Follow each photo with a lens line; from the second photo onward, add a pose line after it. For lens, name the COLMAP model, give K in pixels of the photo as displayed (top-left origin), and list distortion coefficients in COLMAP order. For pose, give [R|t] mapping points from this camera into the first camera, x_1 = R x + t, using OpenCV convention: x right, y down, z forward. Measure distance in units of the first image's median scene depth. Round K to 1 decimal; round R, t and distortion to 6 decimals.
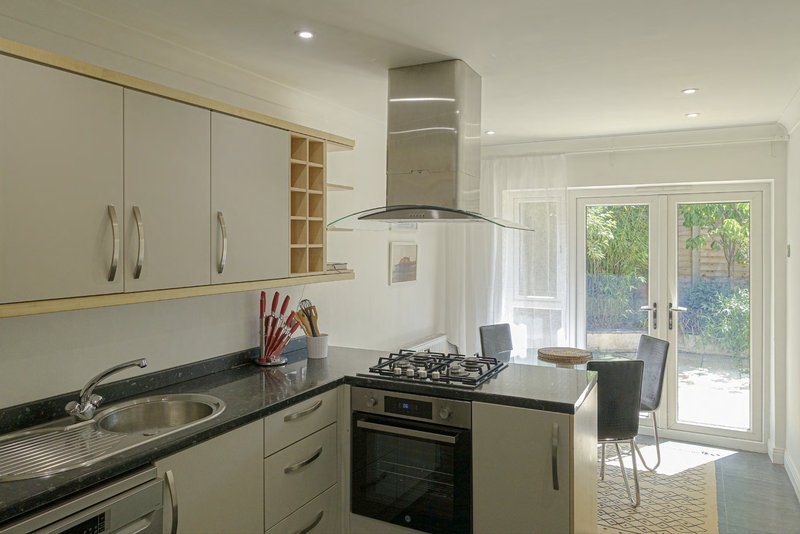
lens RADIAL K [[546.7, 0, 417.6], [0, 546.7, 238.8], [0, 0, 1]] dist [0.003599, 0.004272]
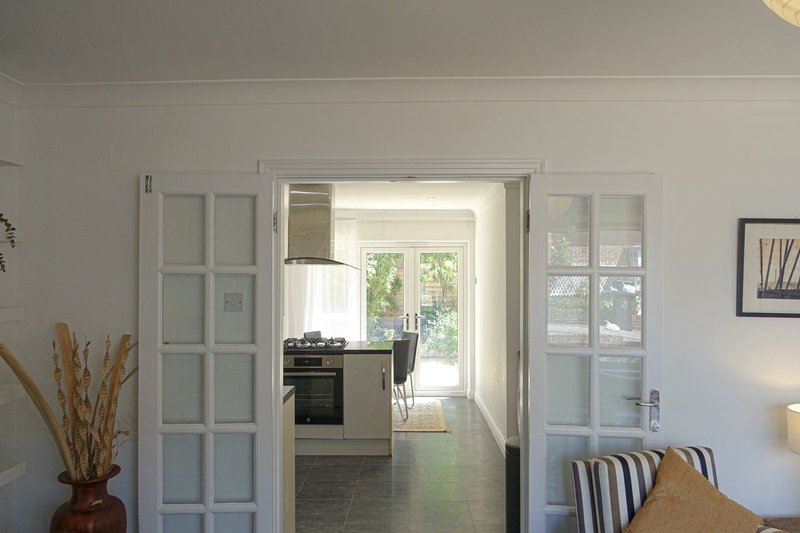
lens RADIAL K [[564.1, 0, 399.7], [0, 564.1, 241.8], [0, 0, 1]] dist [-0.002648, -0.004910]
pose [[0.900466, 0.024716, 0.434224, -0.322302], [-0.000735, 0.998469, -0.055309, -0.002861], [-0.434926, 0.049485, 0.899106, -0.509286]]
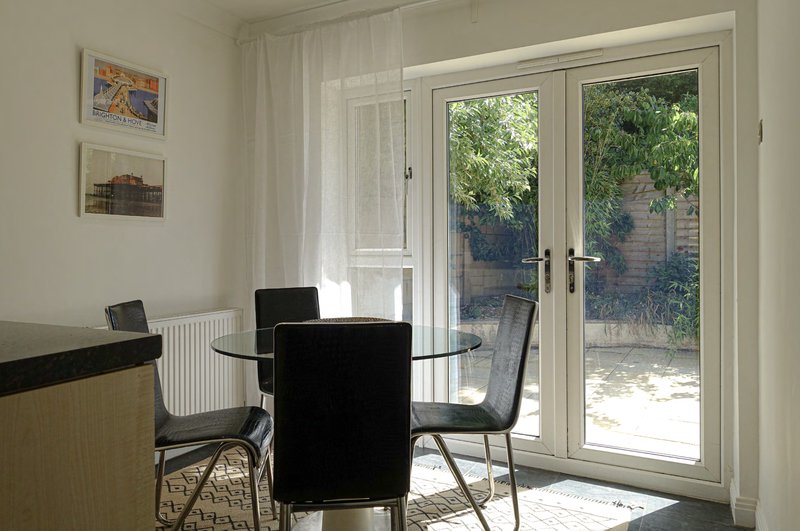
lens RADIAL K [[564.1, 0, 399.7], [0, 564.1, 240.8], [0, 0, 1]] dist [-0.002648, -0.004910]
pose [[0.999755, -0.008147, -0.020602, 0.287799], [0.008067, 0.999960, -0.003944, 0.110558], [0.020633, 0.003777, 0.999780, 0.381078]]
